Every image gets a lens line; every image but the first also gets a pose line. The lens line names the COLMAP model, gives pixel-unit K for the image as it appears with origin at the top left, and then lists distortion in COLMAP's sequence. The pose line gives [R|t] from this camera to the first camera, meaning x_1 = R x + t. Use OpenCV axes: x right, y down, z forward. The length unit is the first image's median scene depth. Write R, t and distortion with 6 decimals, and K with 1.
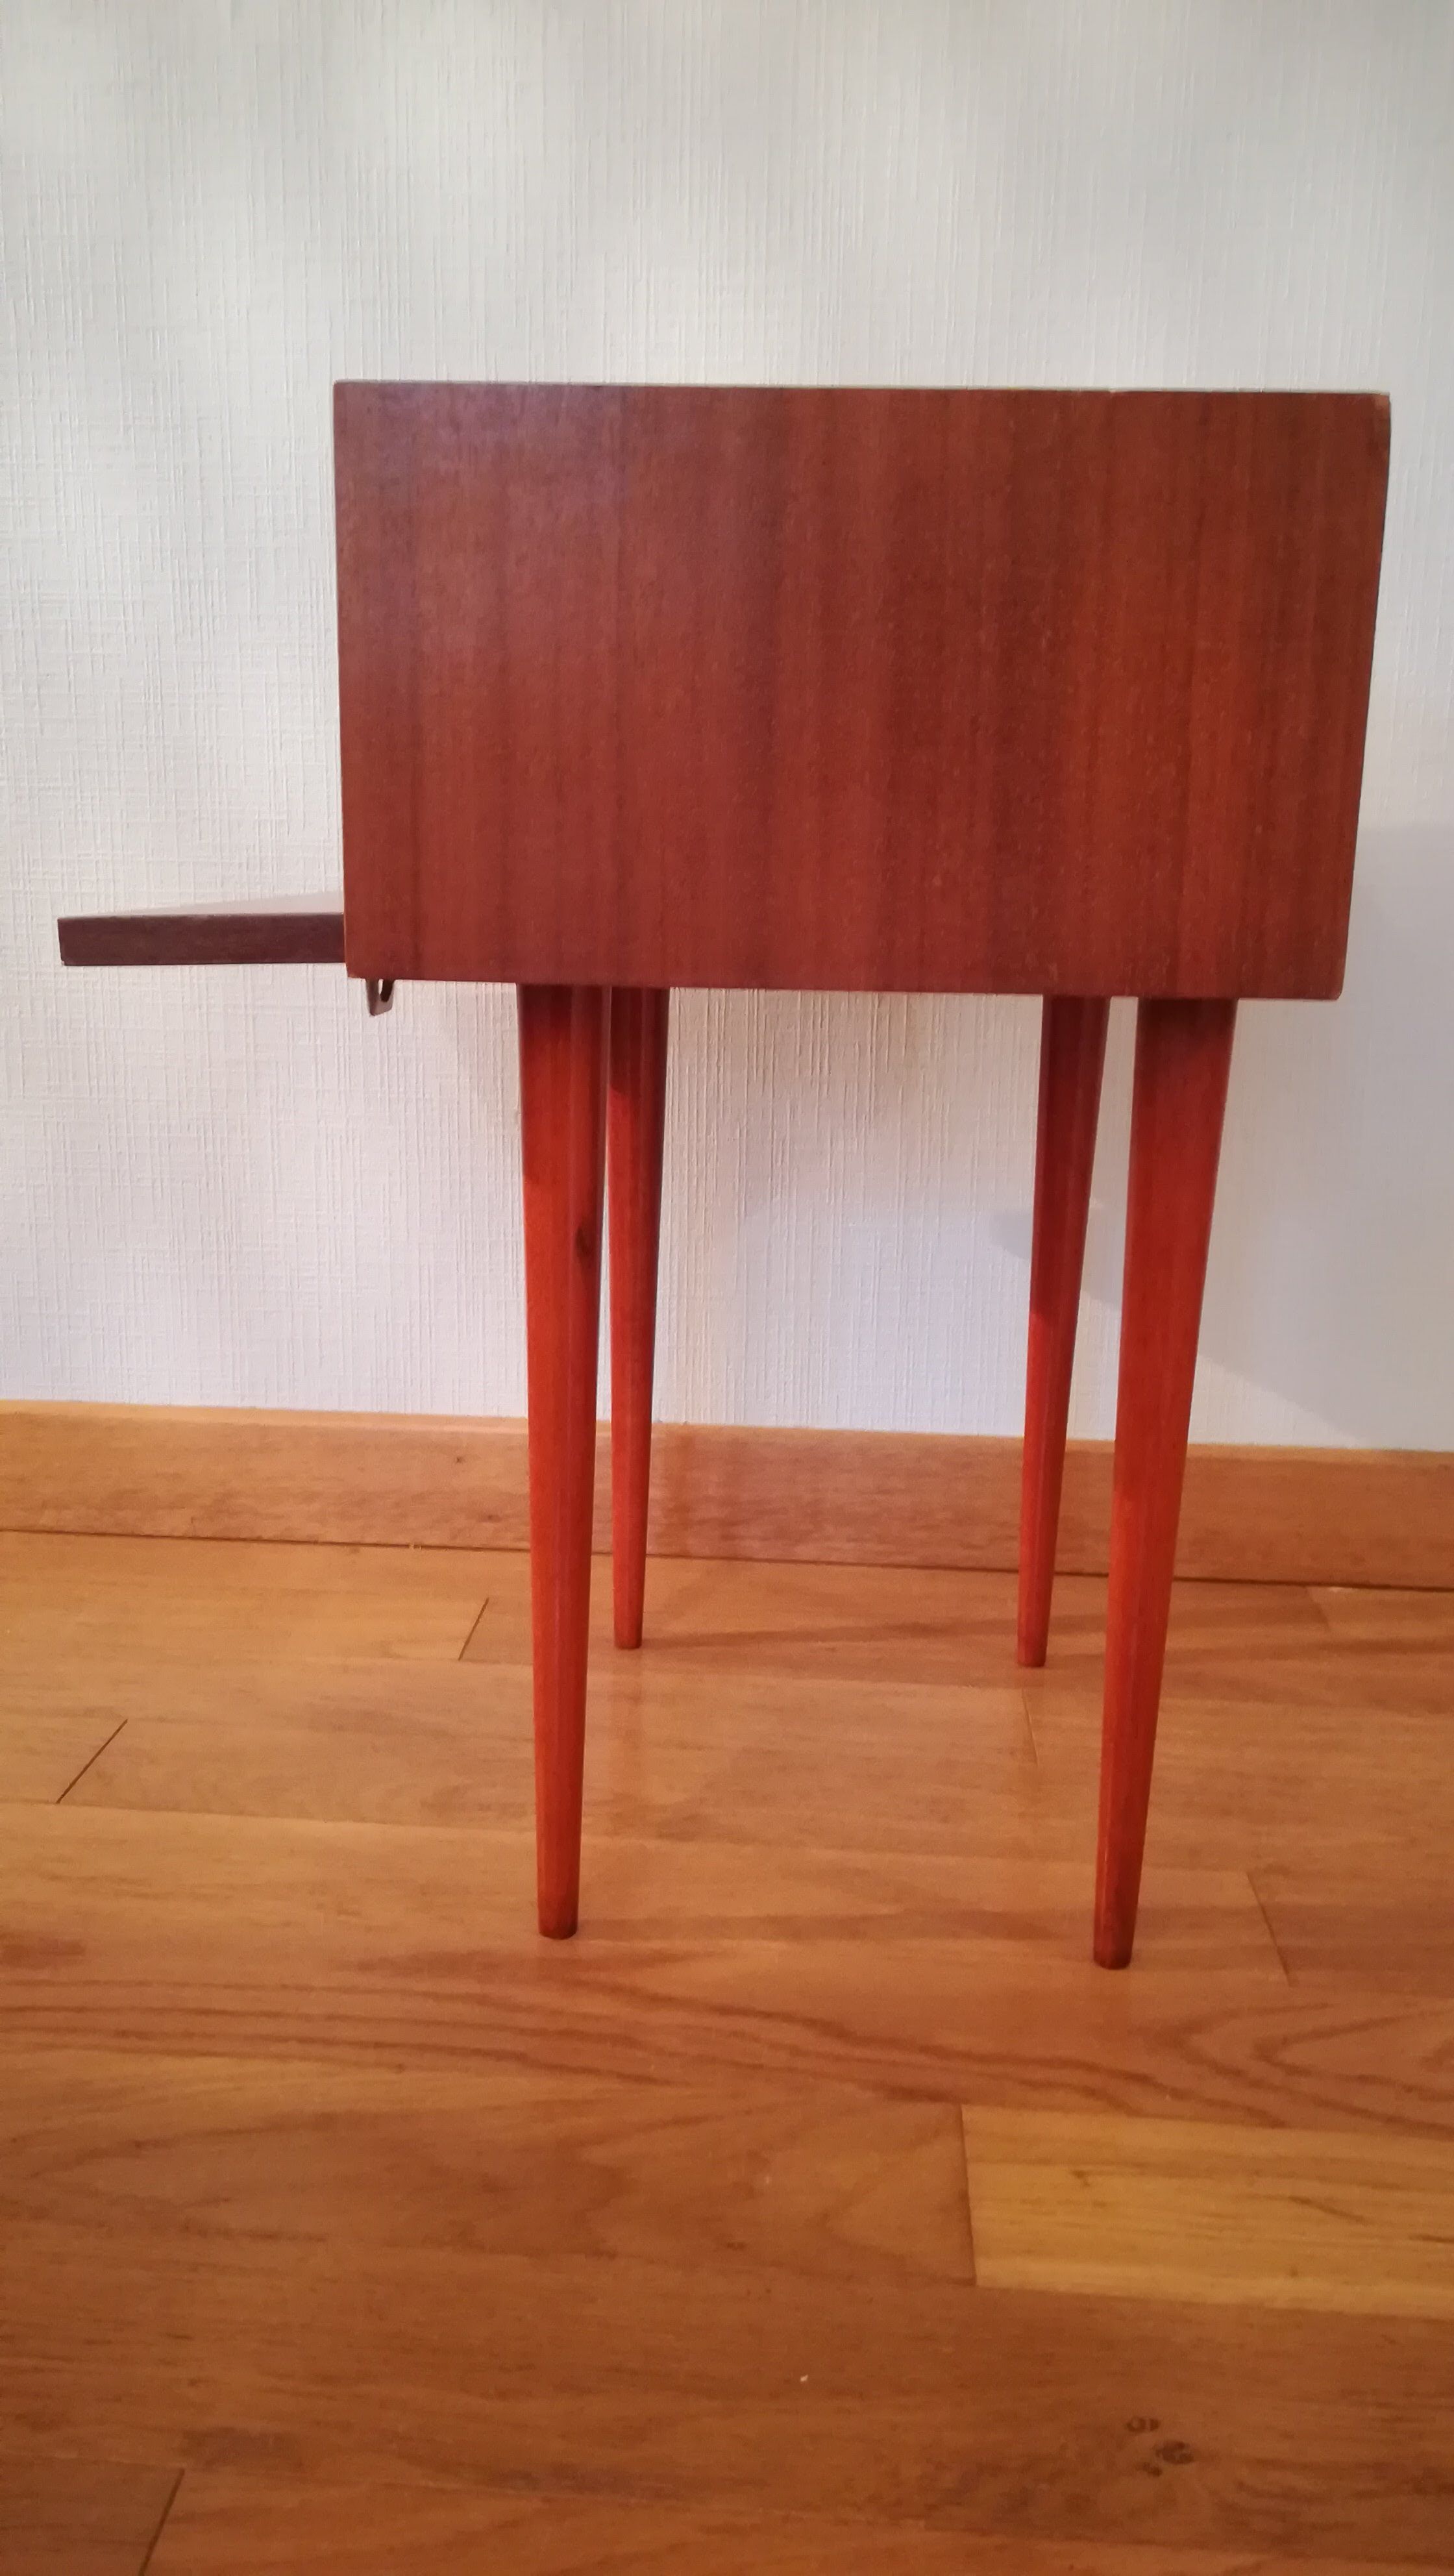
lens RADIAL K [[2023.6, 0, 703.2], [0, 2023.6, 1281.9], [0, 0, 1]] dist [0.028298, -0.063236]
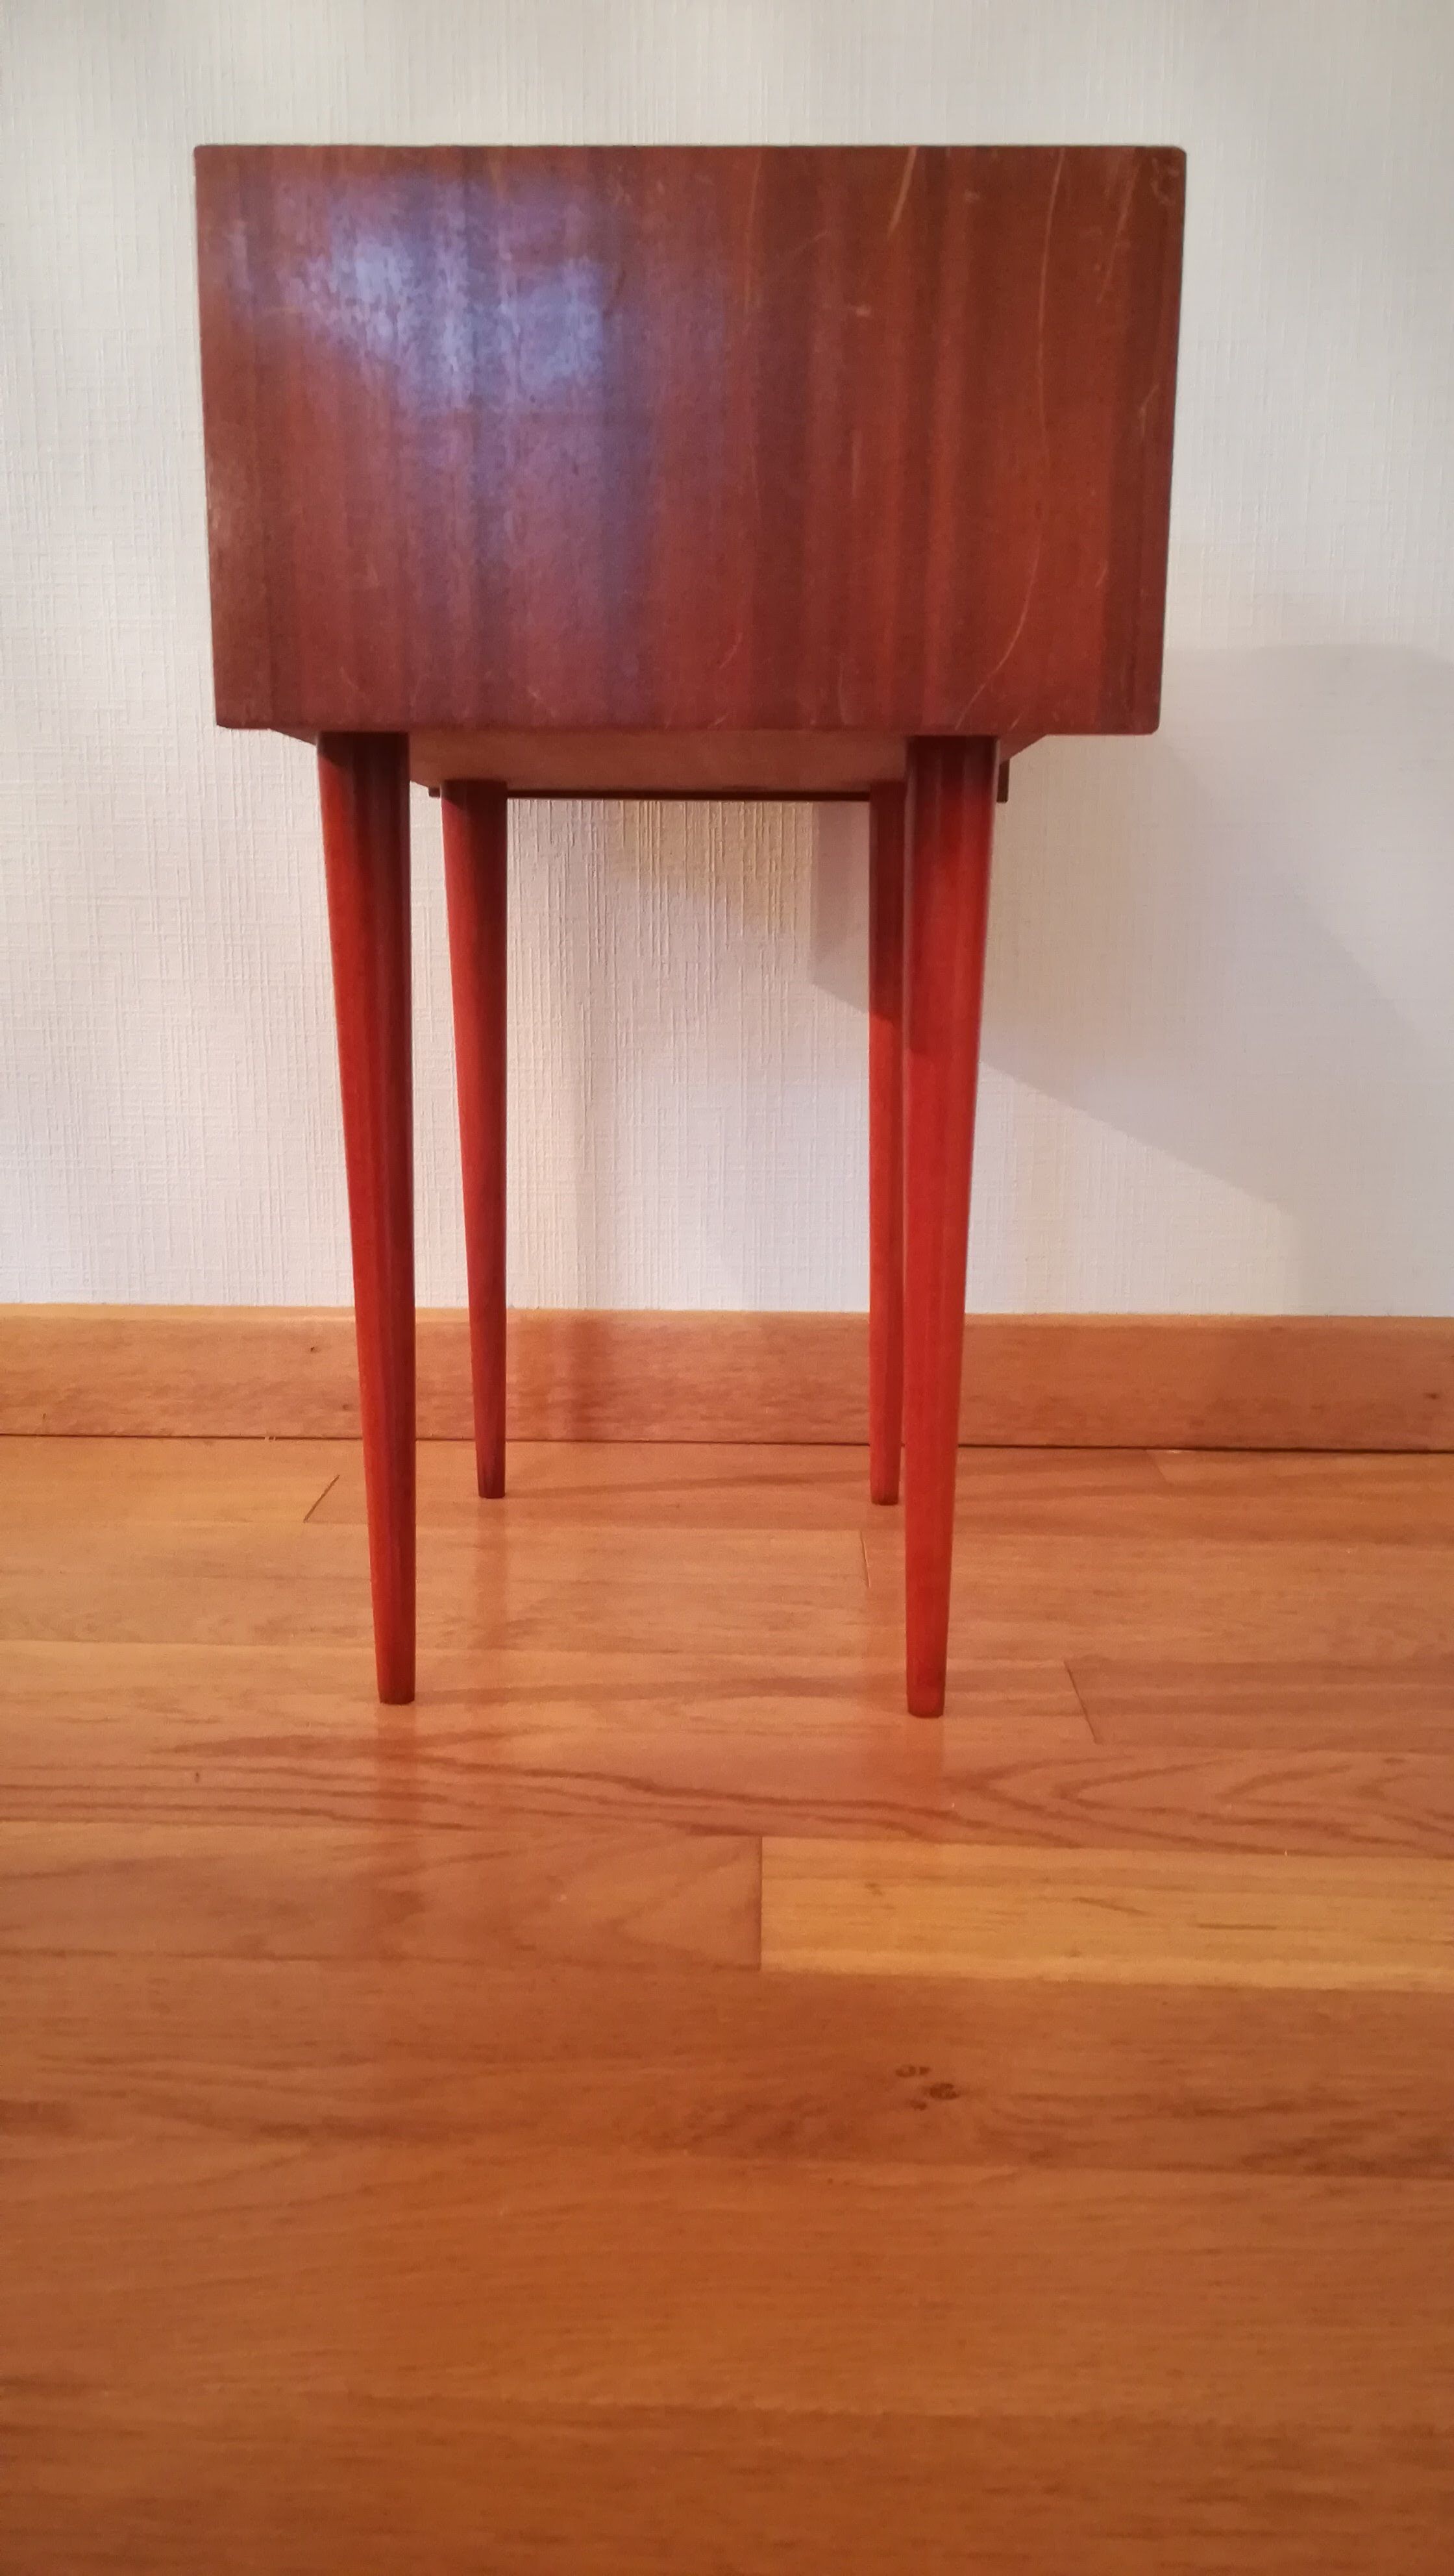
lens RADIAL K [[2023.6, 0, 709.2], [0, 2023.6, 1275.0], [0, 0, 1]] dist [0.028298, -0.063236]
pose [[0.998998, -0.020019, 0.040037, 0.050916], [0.021271, 0.999290, -0.031092, 0.120404], [-0.039386, 0.031912, 0.998714, -0.016270]]
